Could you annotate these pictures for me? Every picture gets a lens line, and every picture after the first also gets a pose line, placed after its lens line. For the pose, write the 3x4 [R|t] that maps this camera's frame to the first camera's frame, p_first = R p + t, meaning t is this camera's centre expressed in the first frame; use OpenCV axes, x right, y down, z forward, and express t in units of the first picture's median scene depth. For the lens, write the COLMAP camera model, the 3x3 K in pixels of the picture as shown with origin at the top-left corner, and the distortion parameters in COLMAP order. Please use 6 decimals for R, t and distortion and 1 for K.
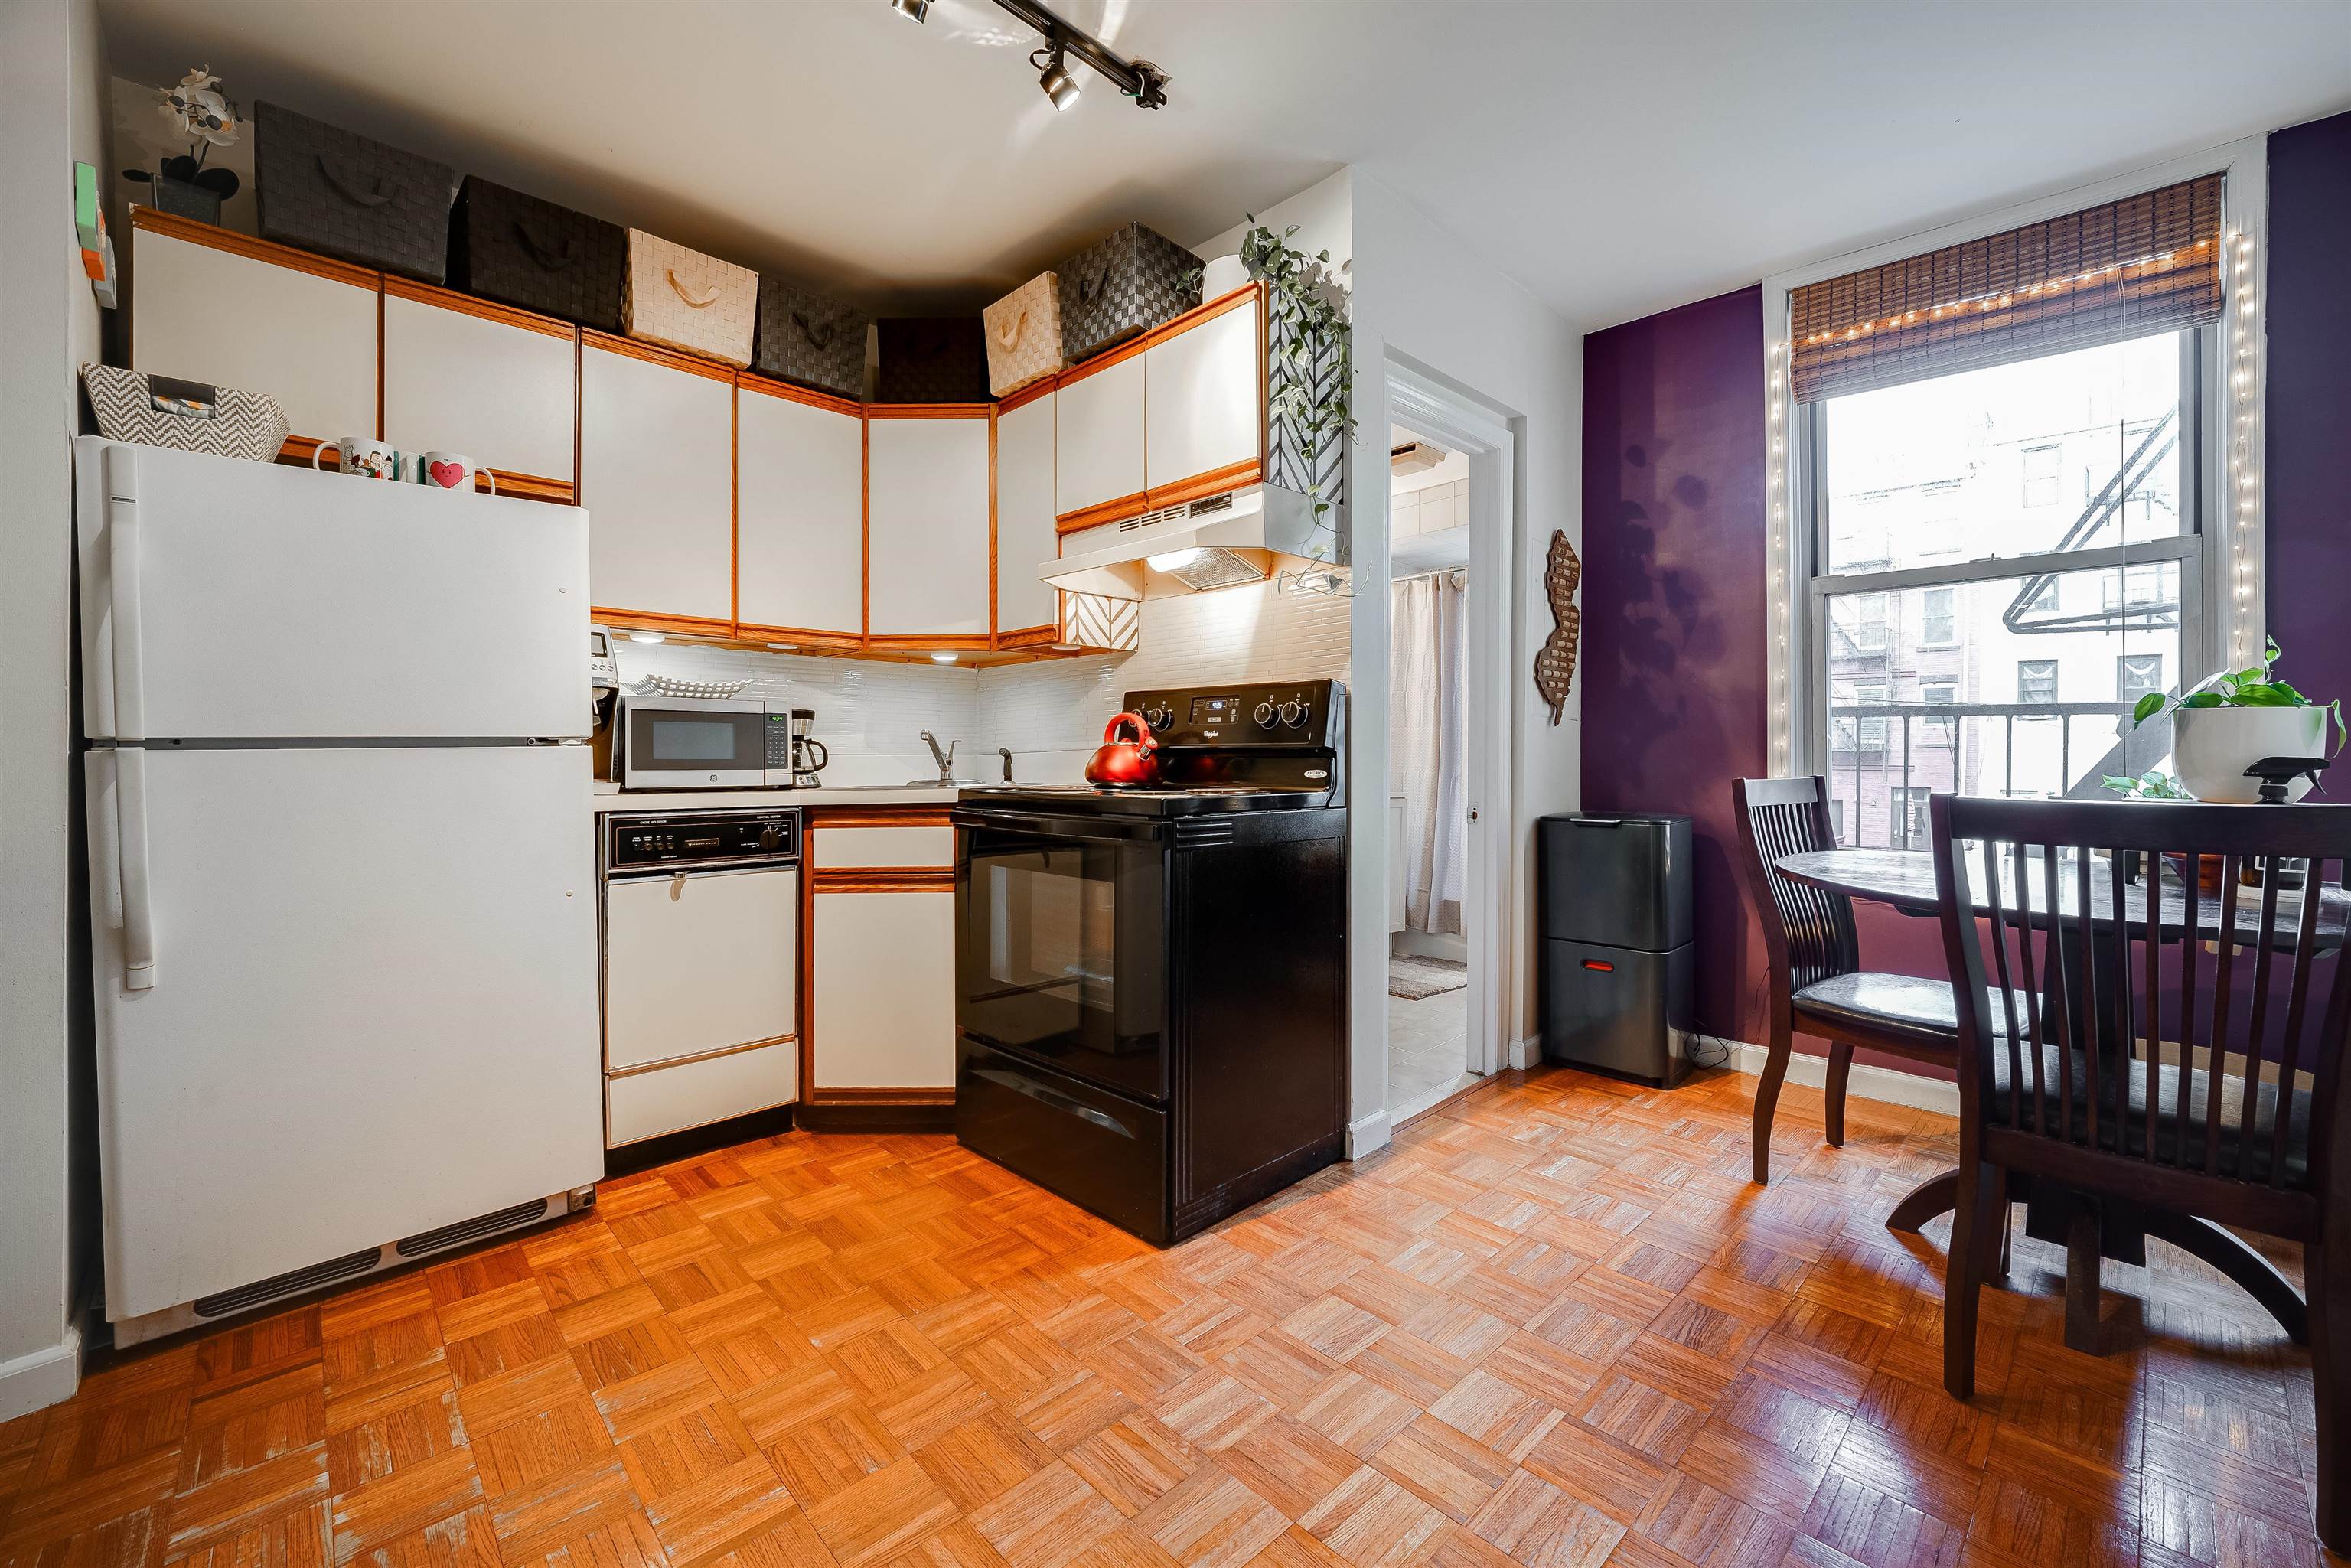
lens RADIAL K [[956.3, 0, 1182.9], [0, 956.3, 762.7], [0, 0, 1]] dist [-0.013892, 0.003839]
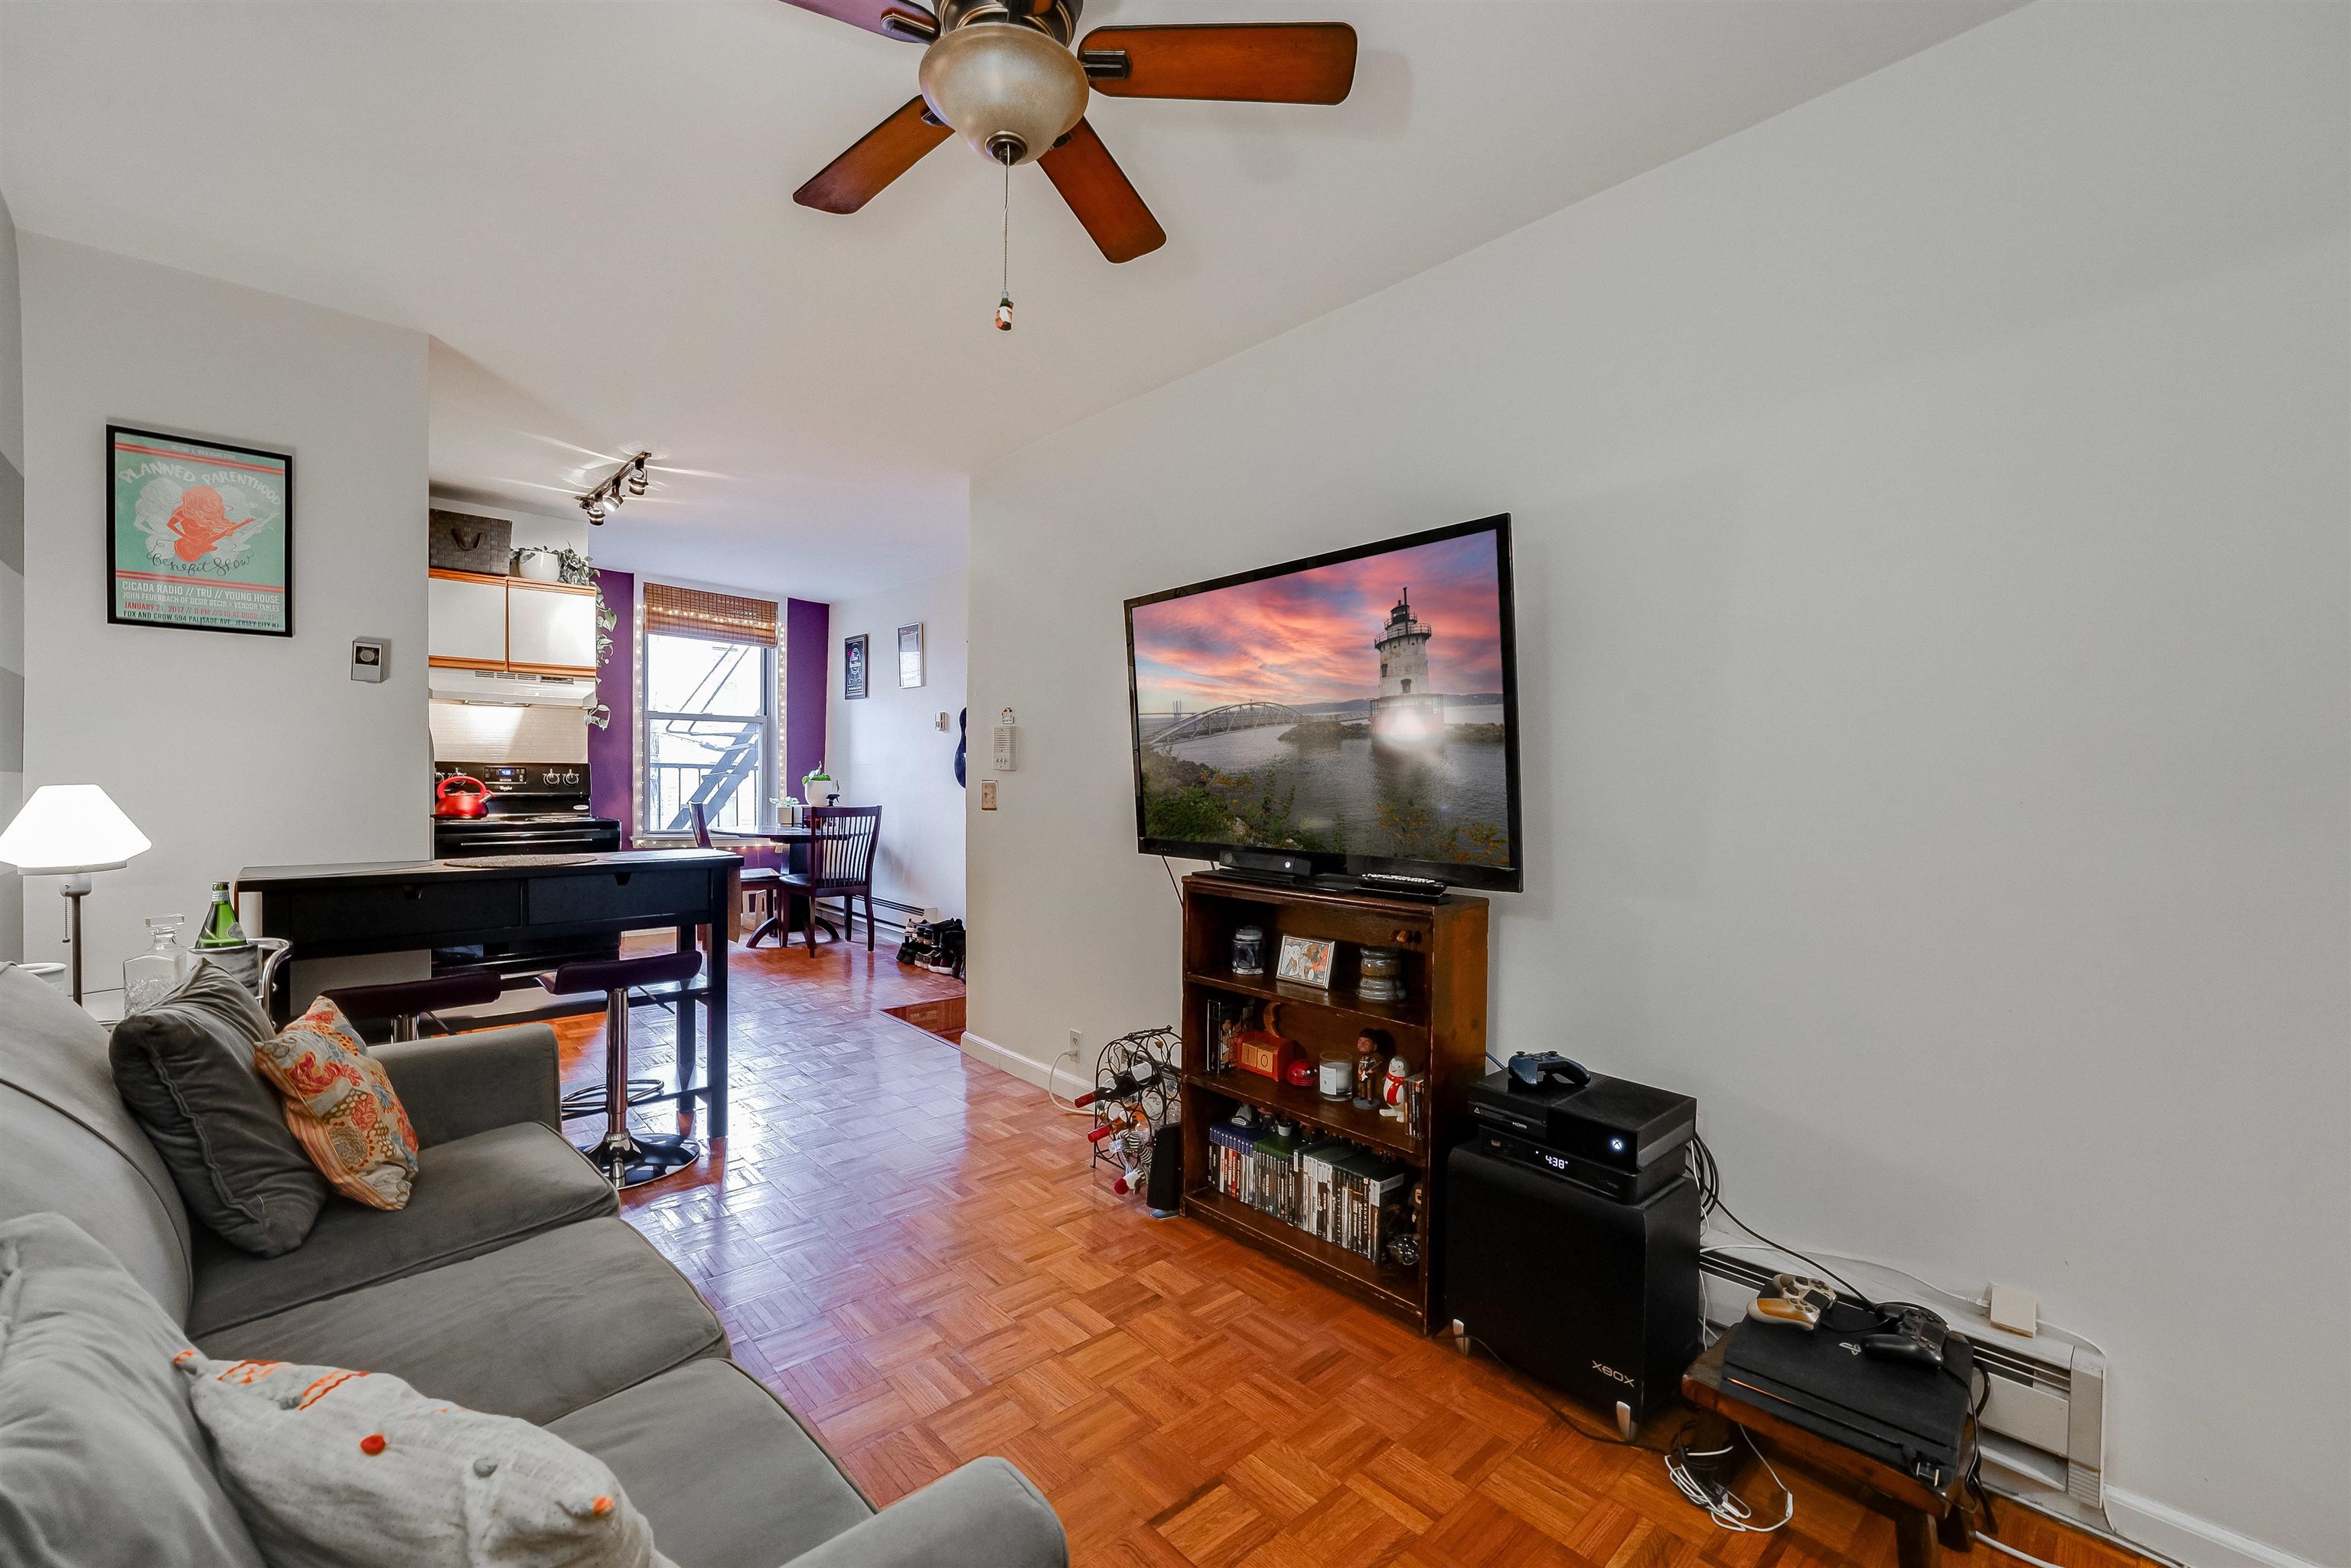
lens RADIAL K [[956.3, 0, 1180.2], [0, 956.3, 783.8], [0, 0, 1]] dist [-0.013892, 0.003839]
pose [[0.018576, -0.016494, 0.999691, -1.859408], [-0.005562, 0.999847, 0.016599, -0.078730], [-0.999812, -0.005868, 0.018482, -0.361610]]
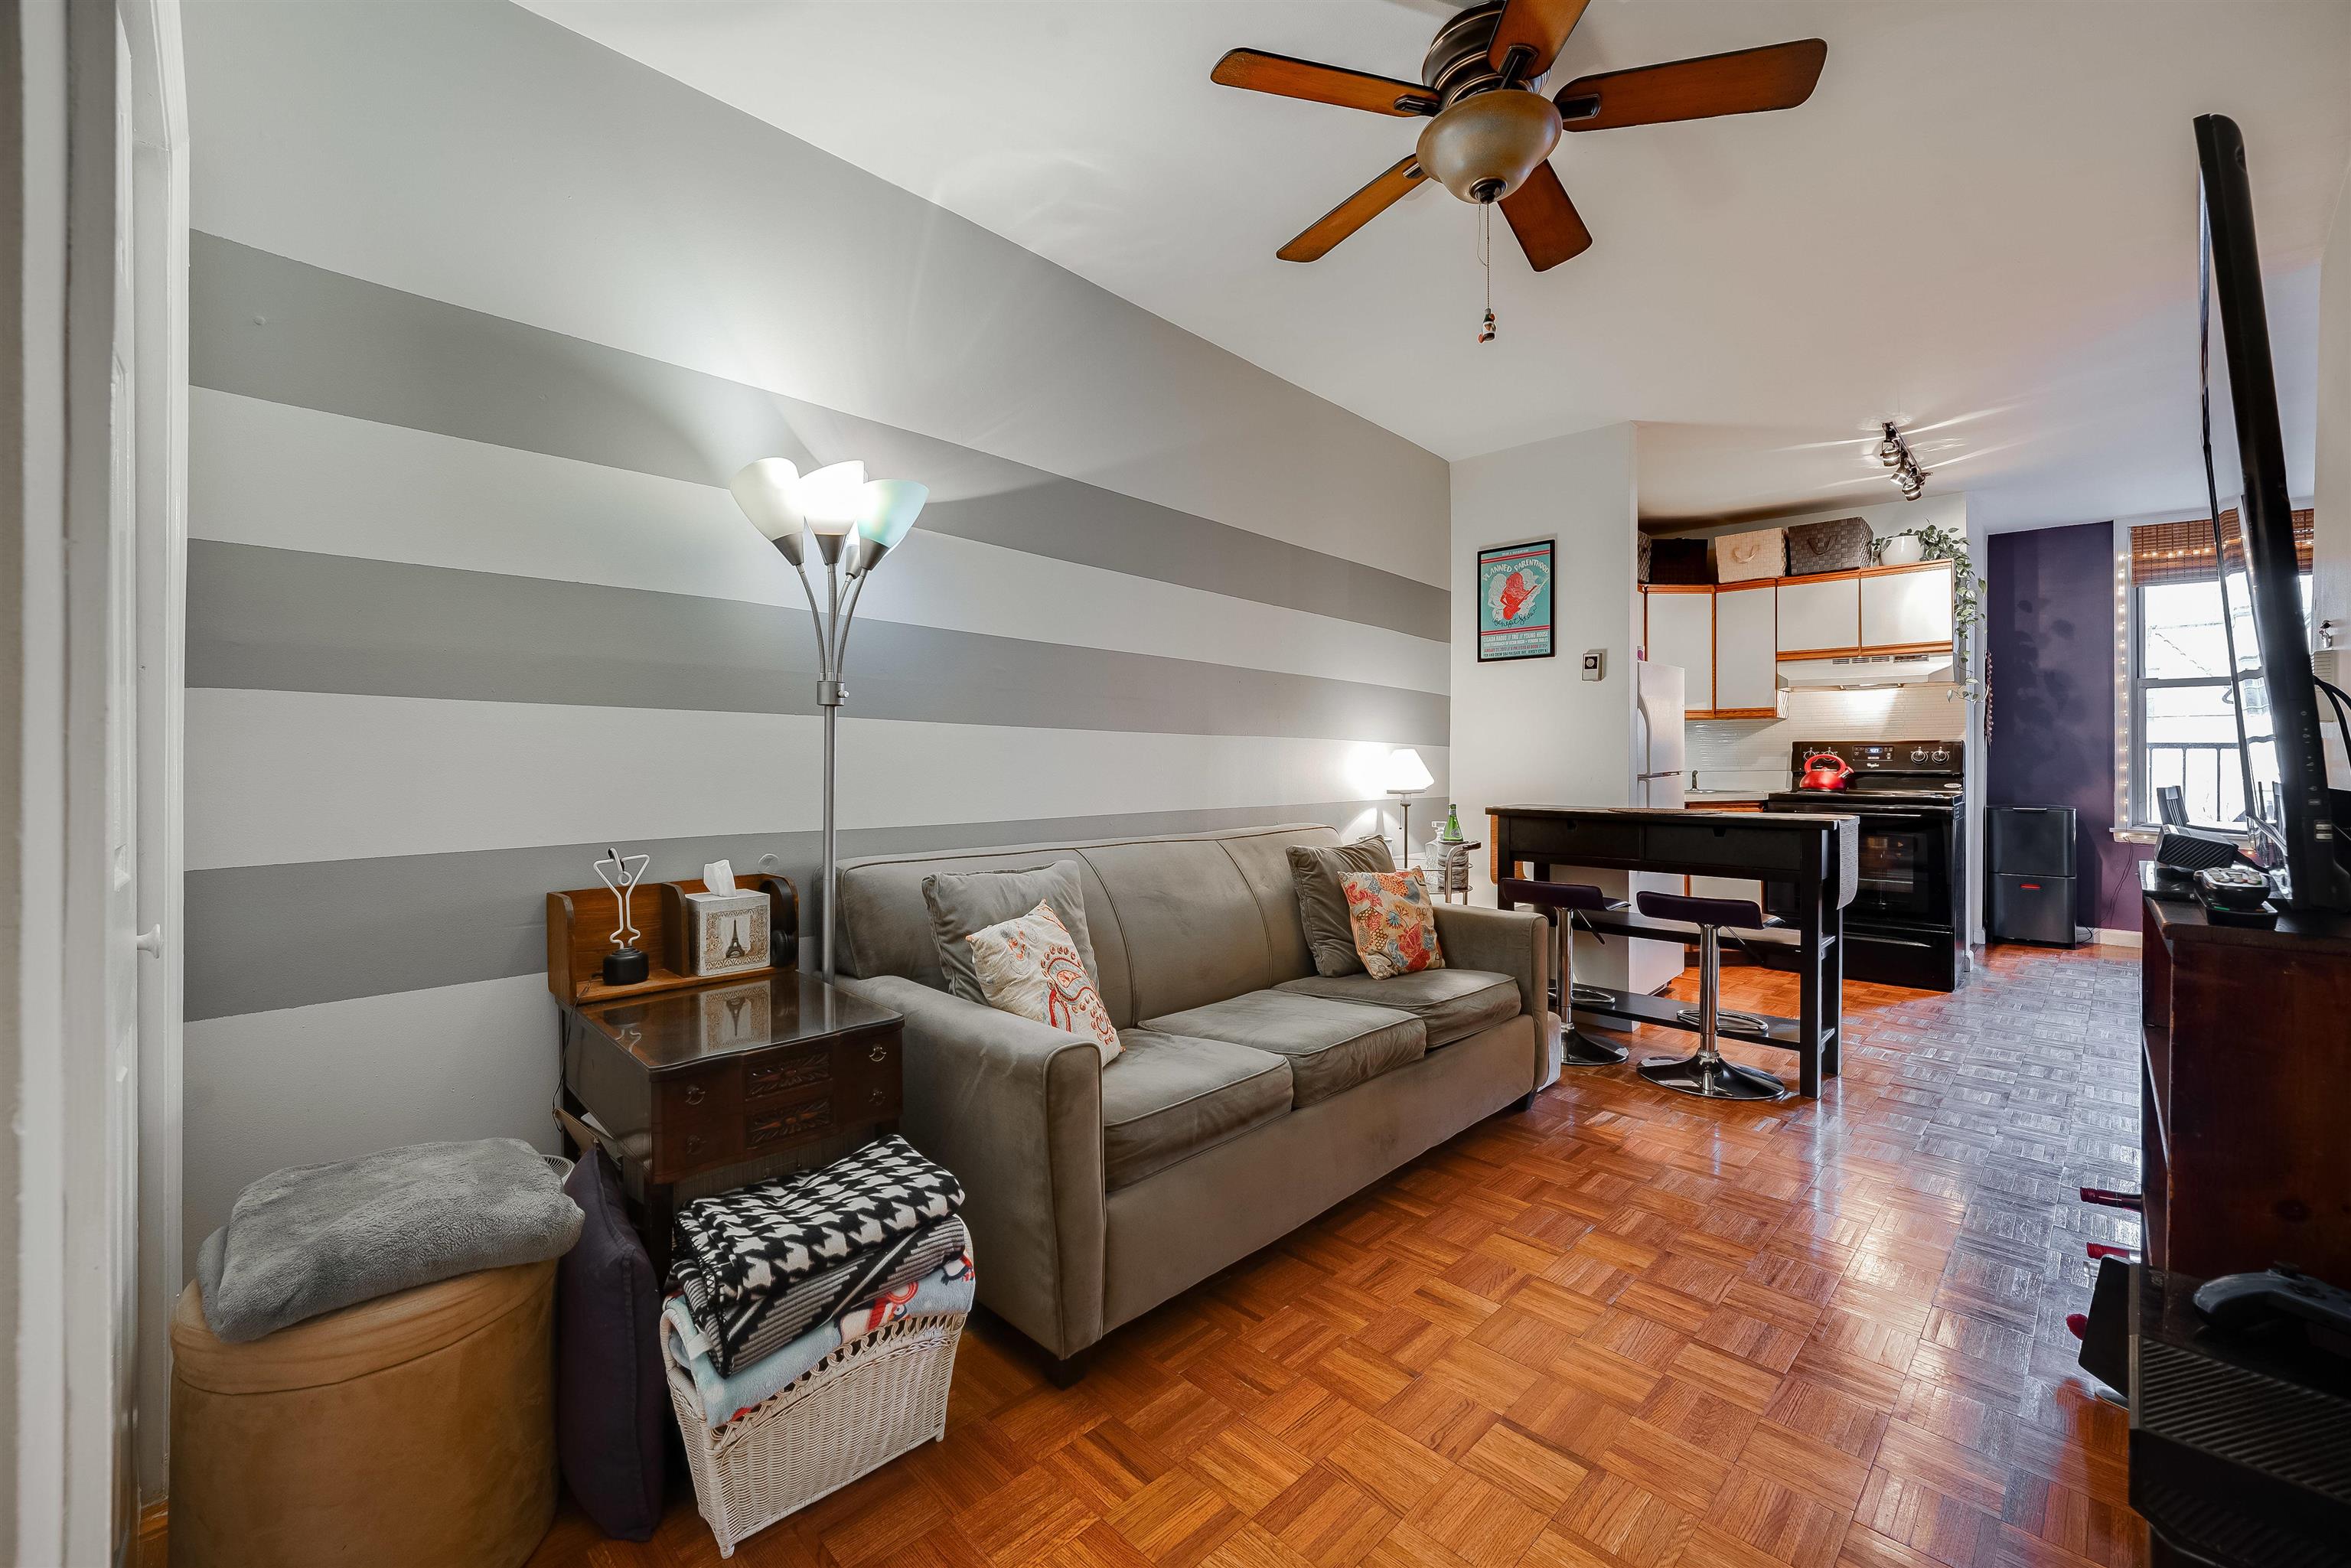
lens RADIAL K [[956.3, 0, 1189.0], [0, 956.3, 763.0], [0, 0, 1]] dist [-0.013892, 0.003839]
pose [[0.999728, -0.002577, 0.023158, -1.483104], [0.002644, 0.999992, -0.002860, -0.033984], [-0.023151, 0.002921, 0.999728, -0.971203]]
